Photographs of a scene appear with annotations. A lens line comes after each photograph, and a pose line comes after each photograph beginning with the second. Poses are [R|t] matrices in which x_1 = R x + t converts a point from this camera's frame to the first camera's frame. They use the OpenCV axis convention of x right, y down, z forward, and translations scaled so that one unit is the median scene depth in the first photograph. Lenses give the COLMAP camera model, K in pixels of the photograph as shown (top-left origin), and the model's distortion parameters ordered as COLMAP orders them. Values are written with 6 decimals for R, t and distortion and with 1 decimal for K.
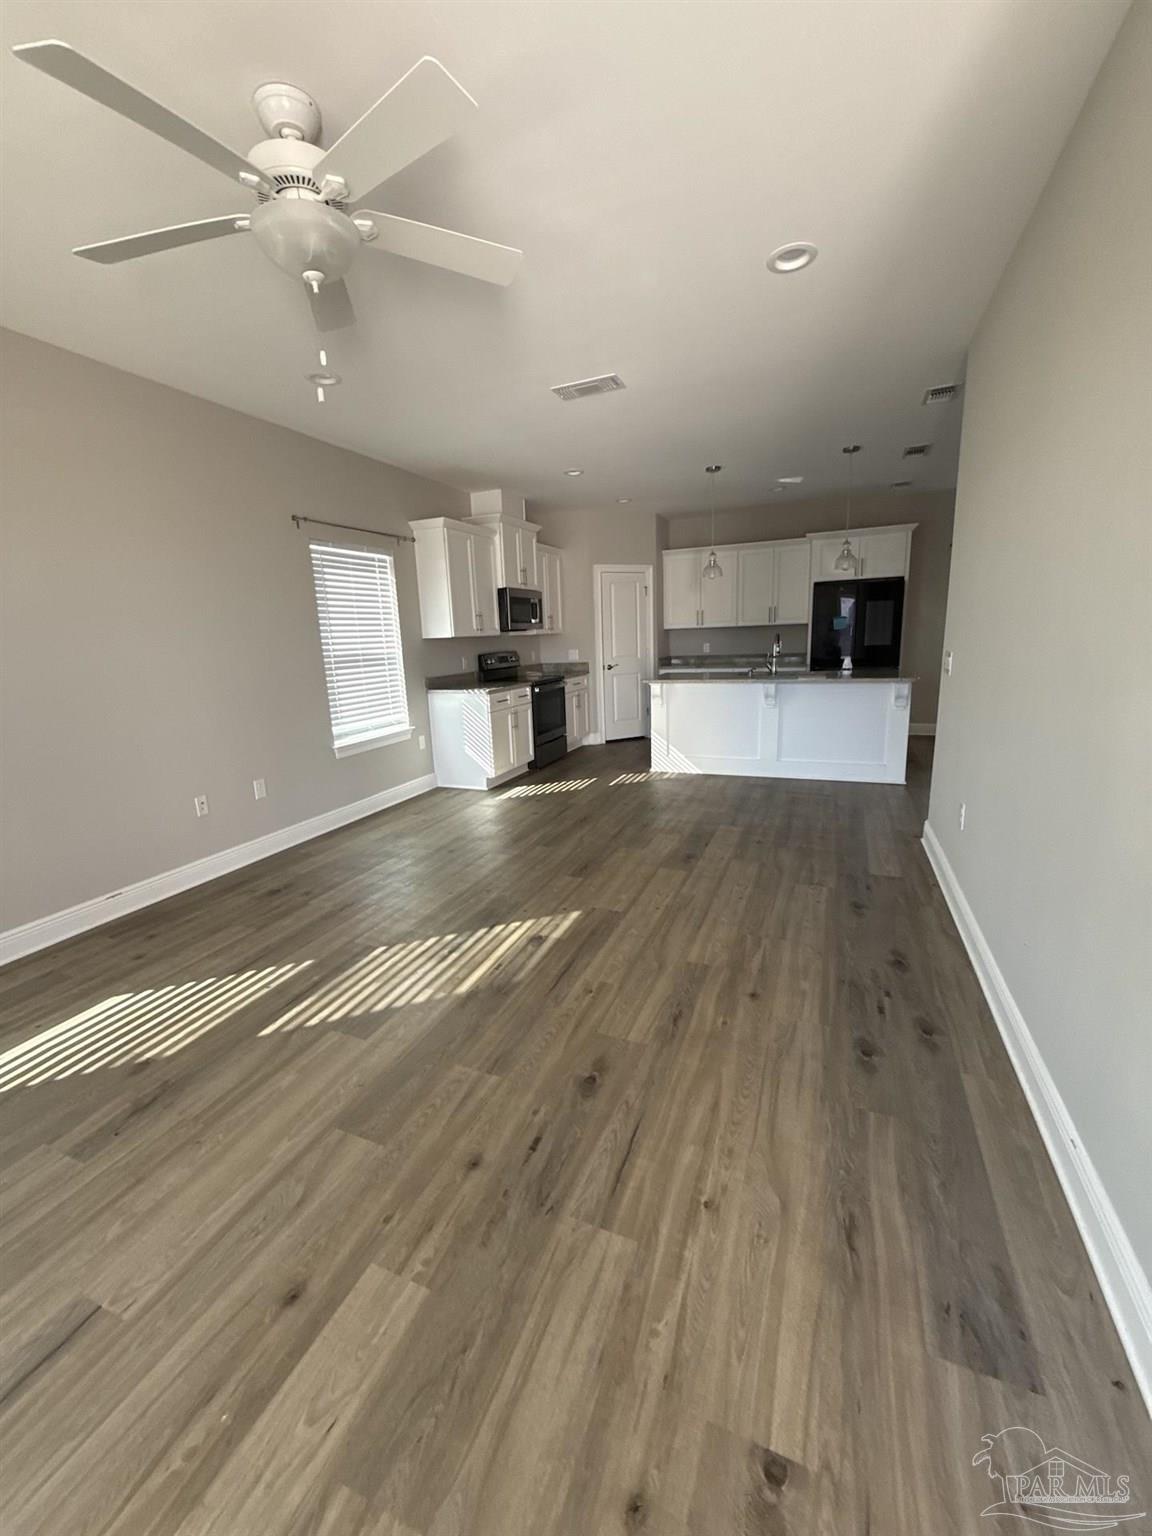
lens RADIAL K [[619.0, 0, 579.8], [0, 619.0, 769.8], [0, 0, 1]] dist [-0.002686, -0.000203]
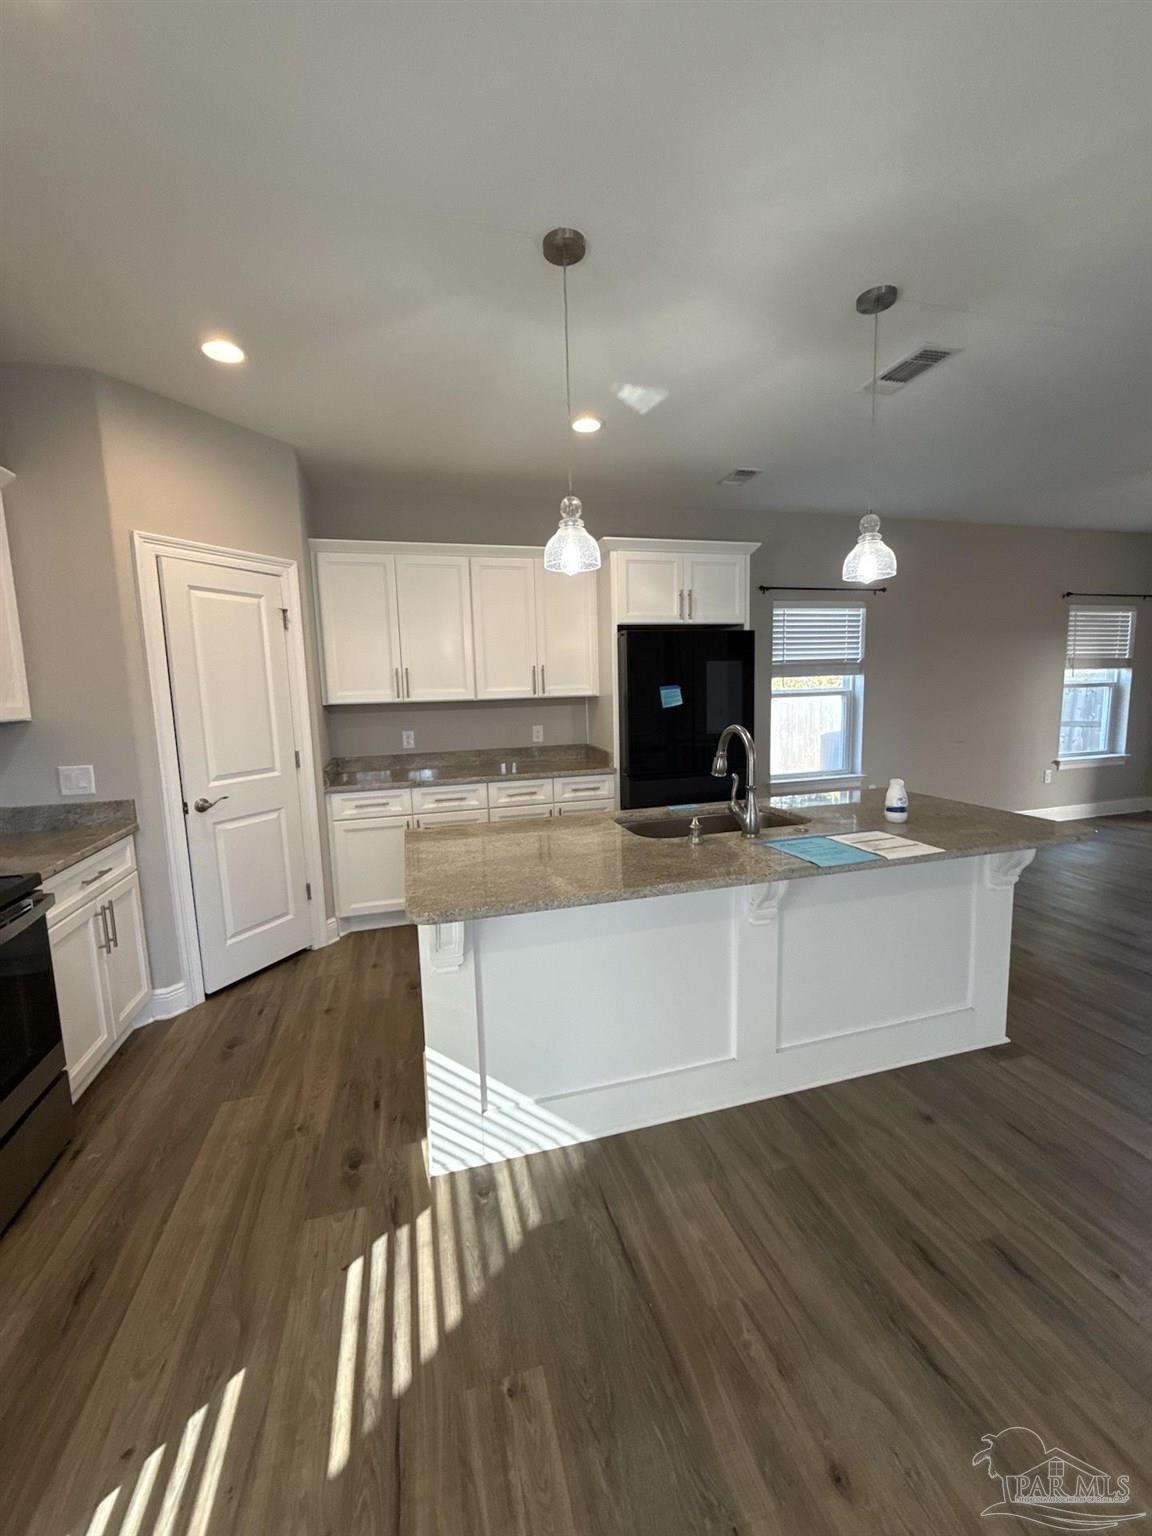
lens RADIAL K [[619.0, 0, 575.9], [0, 619.0, 765.5], [0, 0, 1]] dist [-0.002686, -0.000203]
pose [[0.799906, -0.051963, 0.597871, 0.004676], [0.125217, 0.988768, -0.081594, -0.126156], [-0.586916, 0.140132, 0.797429, 0.551947]]
